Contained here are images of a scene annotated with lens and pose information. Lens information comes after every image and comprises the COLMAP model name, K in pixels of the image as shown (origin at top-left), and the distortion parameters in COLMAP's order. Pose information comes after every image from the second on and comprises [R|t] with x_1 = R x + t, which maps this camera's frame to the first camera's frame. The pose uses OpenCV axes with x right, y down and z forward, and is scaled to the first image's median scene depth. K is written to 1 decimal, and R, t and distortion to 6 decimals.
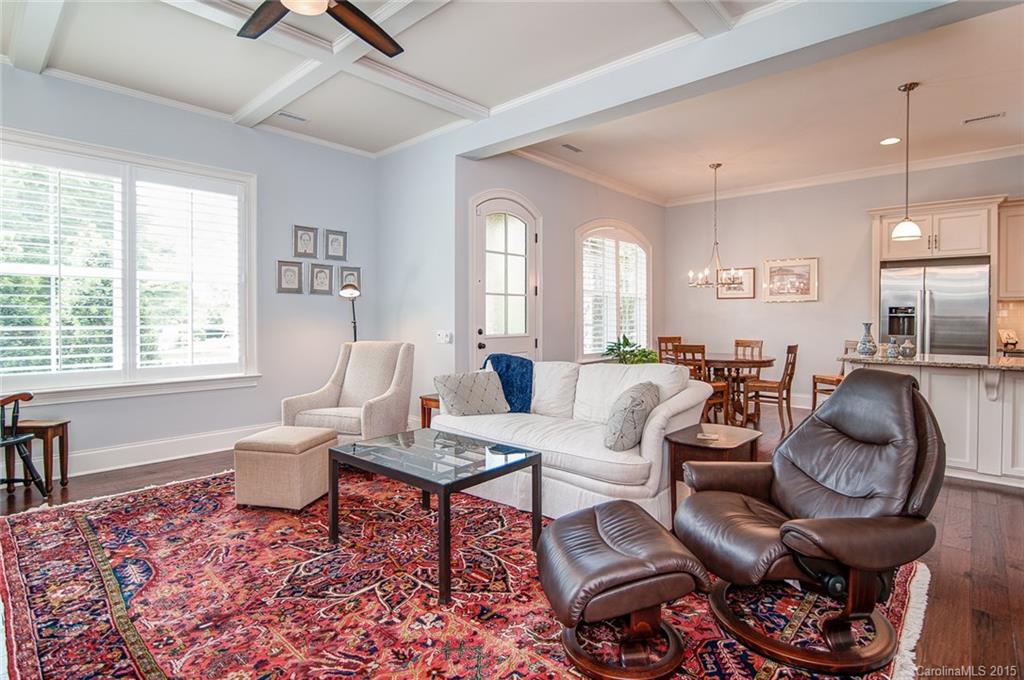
lens RADIAL K [[512.2, 0, 521.9], [0, 512.2, 321.4], [0, 0, 1]] dist [-0.013277, 0.000049]
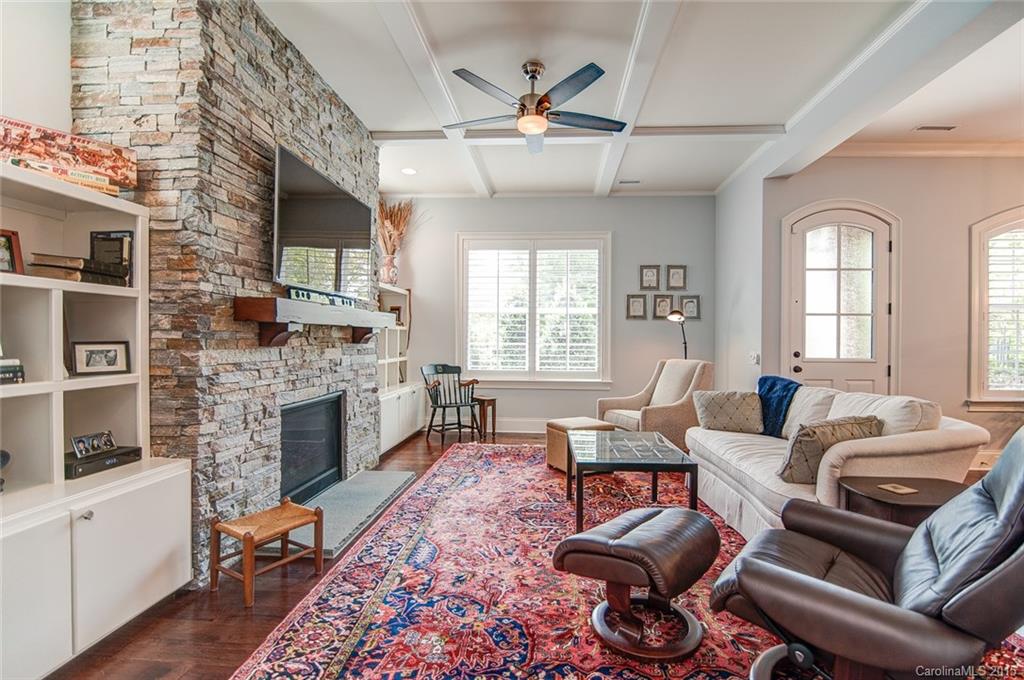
lens RADIAL K [[484.6, 0, 531.8], [0, 484.6, 339.5], [0, 0, 1]] dist [-0.000865, 0.000209]
pose [[0.625881, 0.005013, -0.779902, 0.394534], [-0.014208, 0.999887, -0.004975, 0.004839], [0.779789, 0.014195, 0.625881, 0.059641]]
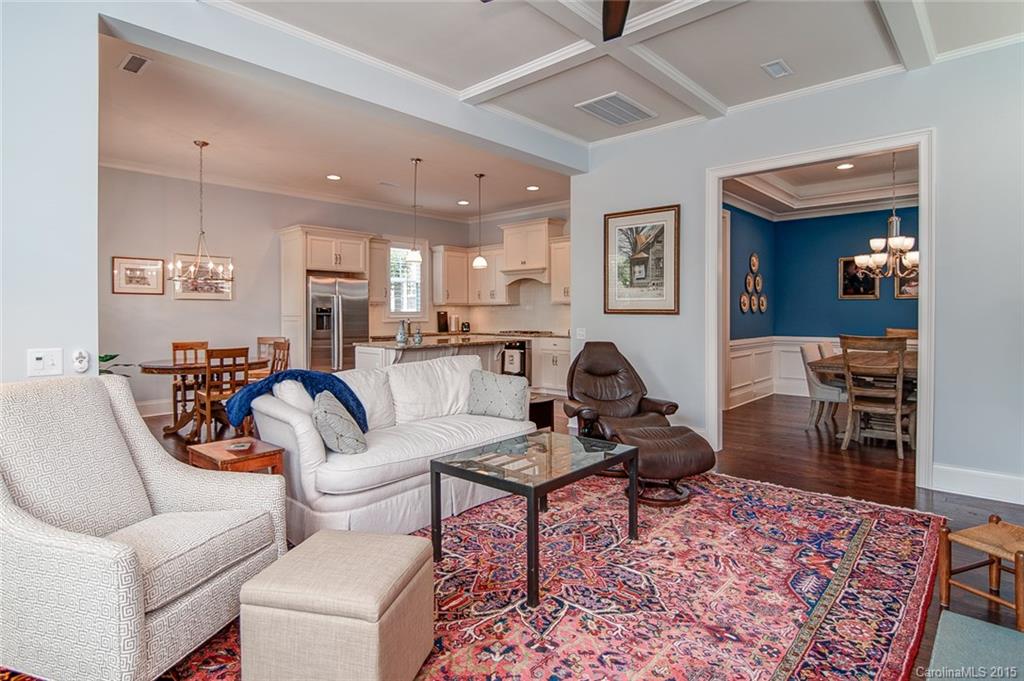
lens RADIAL K [[533.4, 0, 523.9], [0, 533.4, 324.0], [0, 0, 1]] dist [-0.006459, -0.000289]
pose [[0.007990, -0.020836, 0.999751, -0.789847], [0.009276, 0.999741, 0.020762, -0.014378], [-0.999925, 0.009107, 0.008181, 0.666590]]
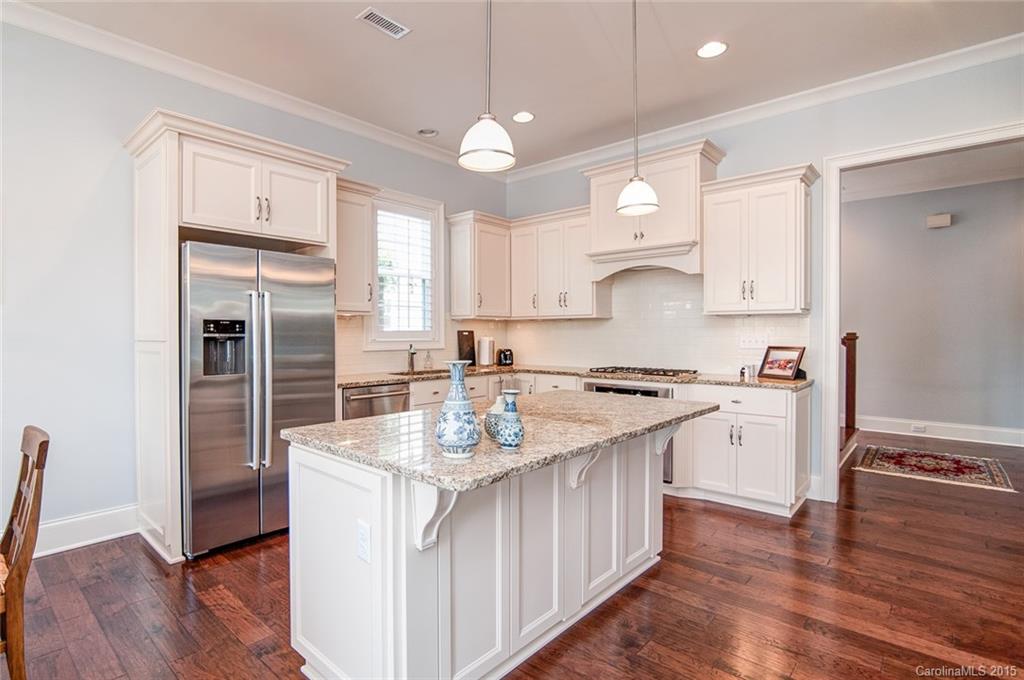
lens RADIAL K [[512.2, 0, 494.3], [0, 512.2, 334.8], [0, 0, 1]] dist [-0.013277, 0.000049]
pose [[0.004298, -0.006211, 0.999971, 0.302524], [0.007210, 0.999955, 0.006179, -0.019894], [-0.999965, 0.007183, 0.004342, 0.978565]]
